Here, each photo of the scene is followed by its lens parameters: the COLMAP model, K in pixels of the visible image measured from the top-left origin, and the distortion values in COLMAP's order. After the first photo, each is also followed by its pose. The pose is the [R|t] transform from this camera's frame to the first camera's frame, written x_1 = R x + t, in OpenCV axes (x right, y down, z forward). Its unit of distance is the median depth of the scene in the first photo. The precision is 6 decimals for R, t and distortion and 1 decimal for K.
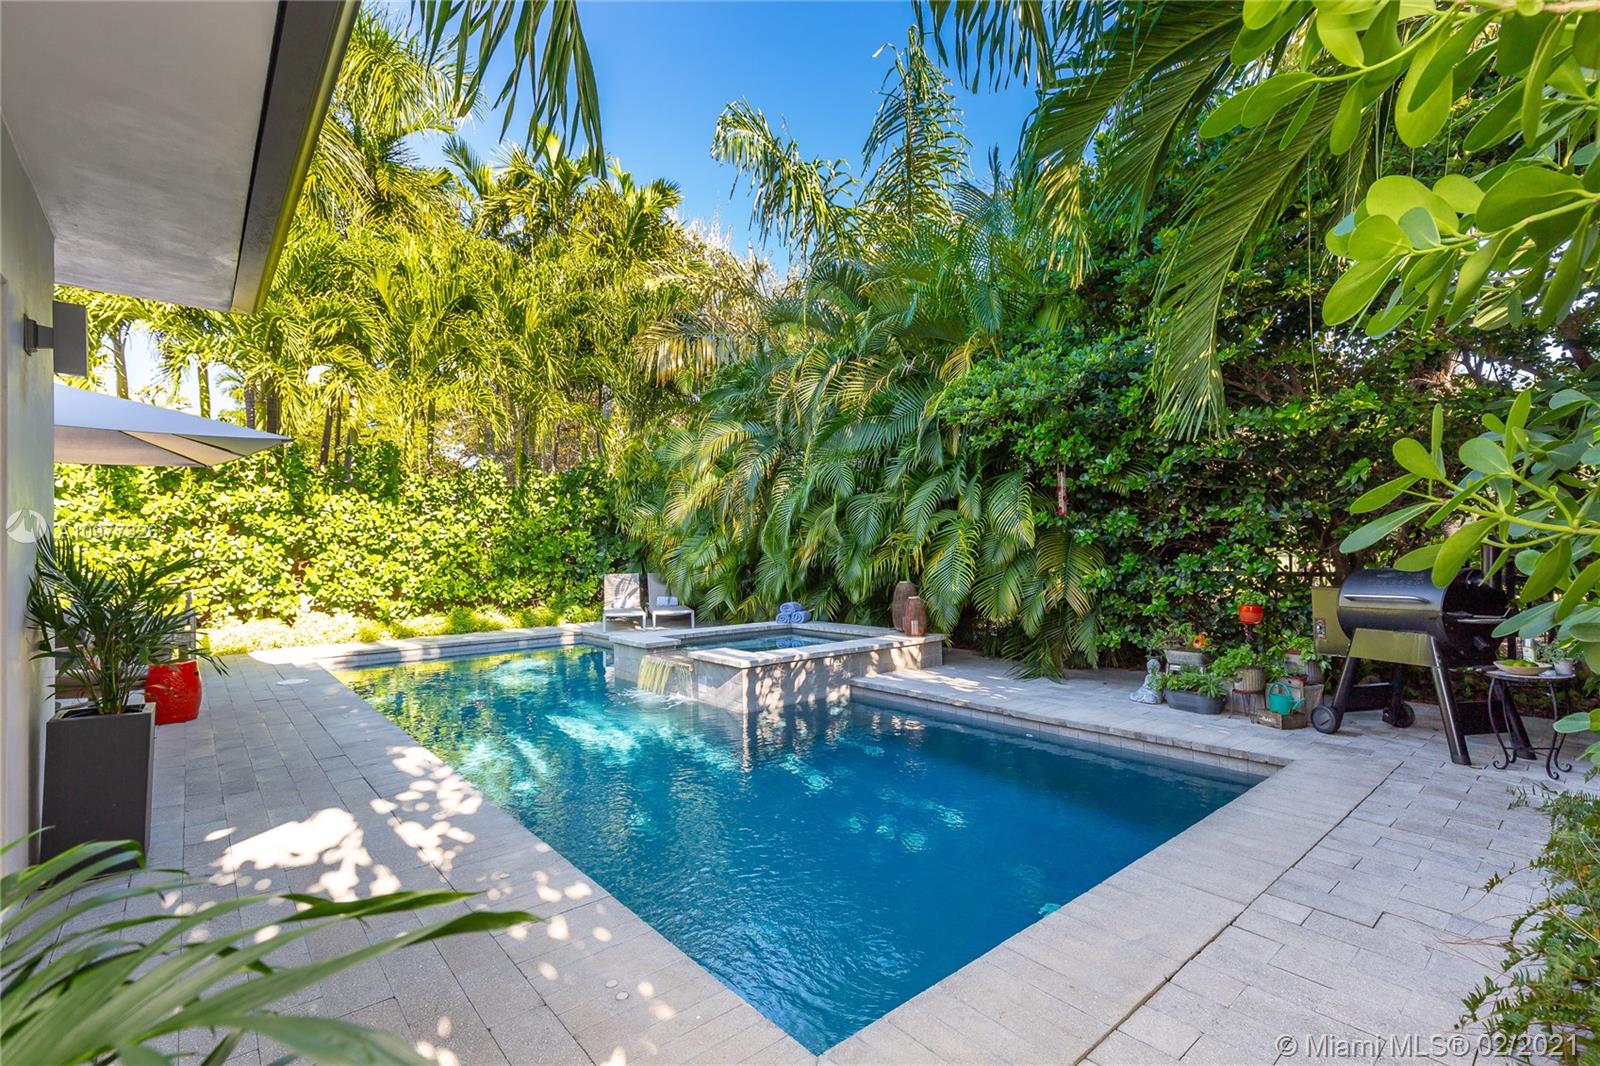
lens RADIAL K [[716.5, 0, 800.0], [0, 716.5, 533.0], [0, 0, 1]] dist [0.003840, -0.000102]
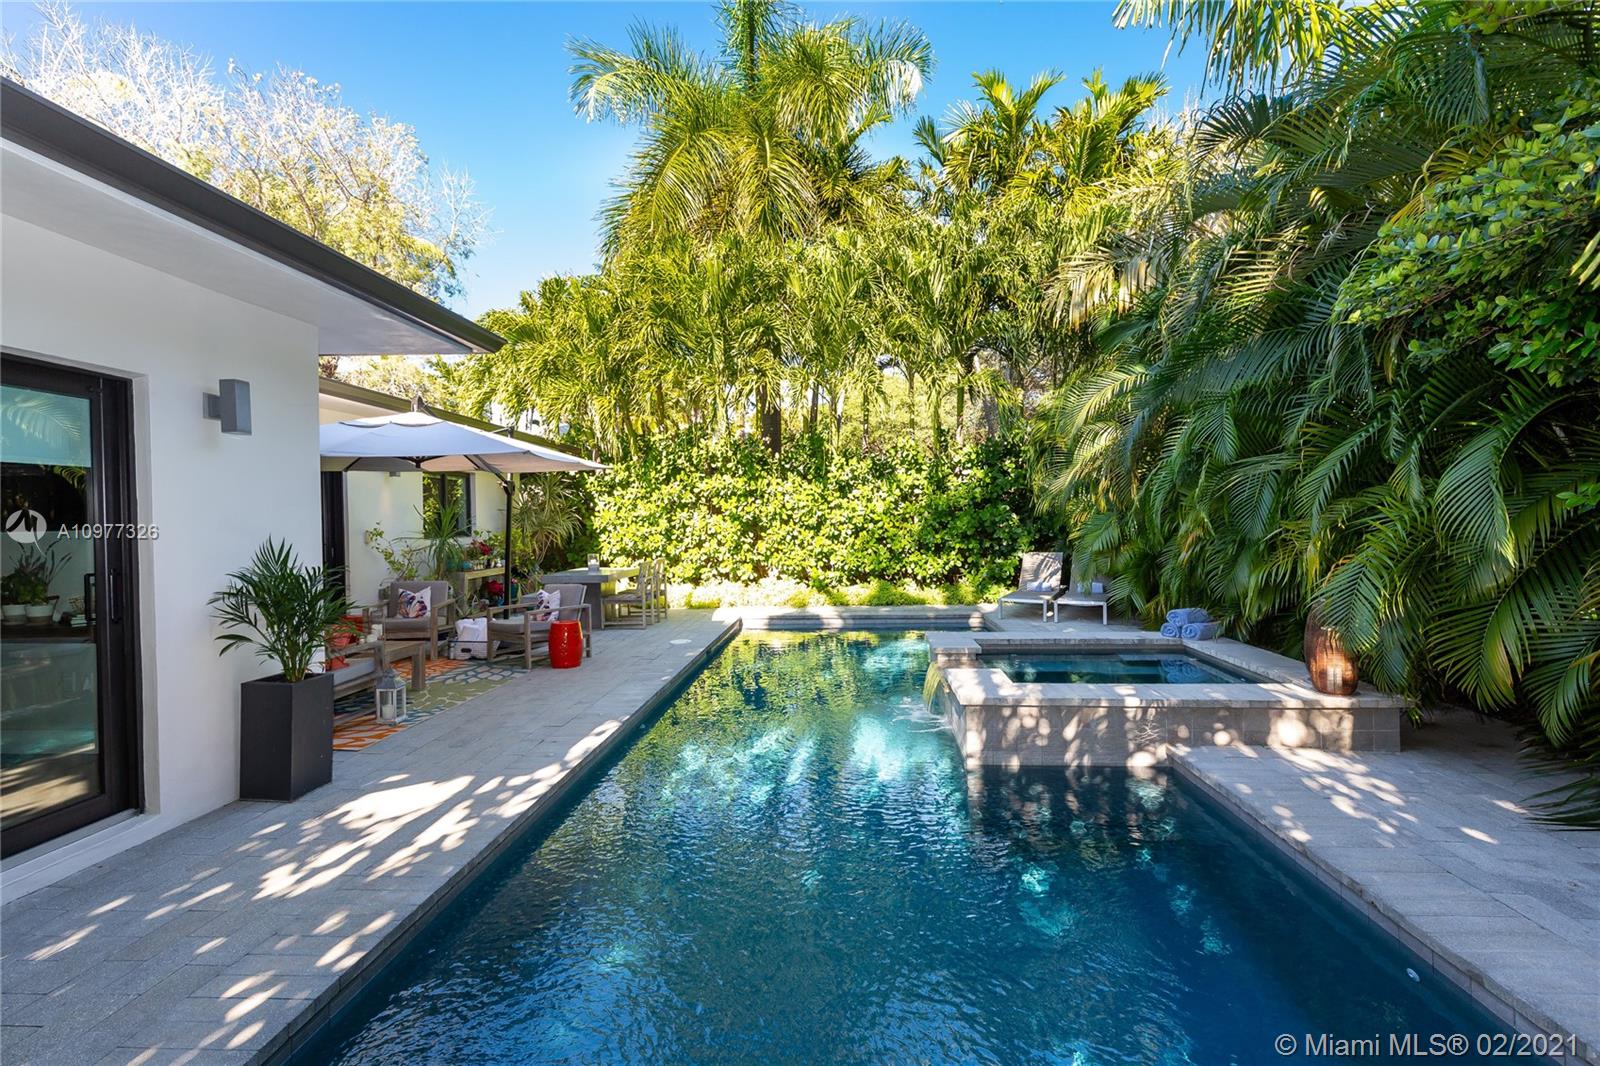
lens RADIAL K [[708.1, 0, 800.0], [0, 708.1, 533.0], [0, 0, 1]] dist [0.016885, -0.000049]
pose [[0.720917, 0.018162, -0.692783, 0.195700], [0.019727, 0.998714, 0.046709, -0.019787], [0.692740, -0.047340, 0.719632, 0.207870]]
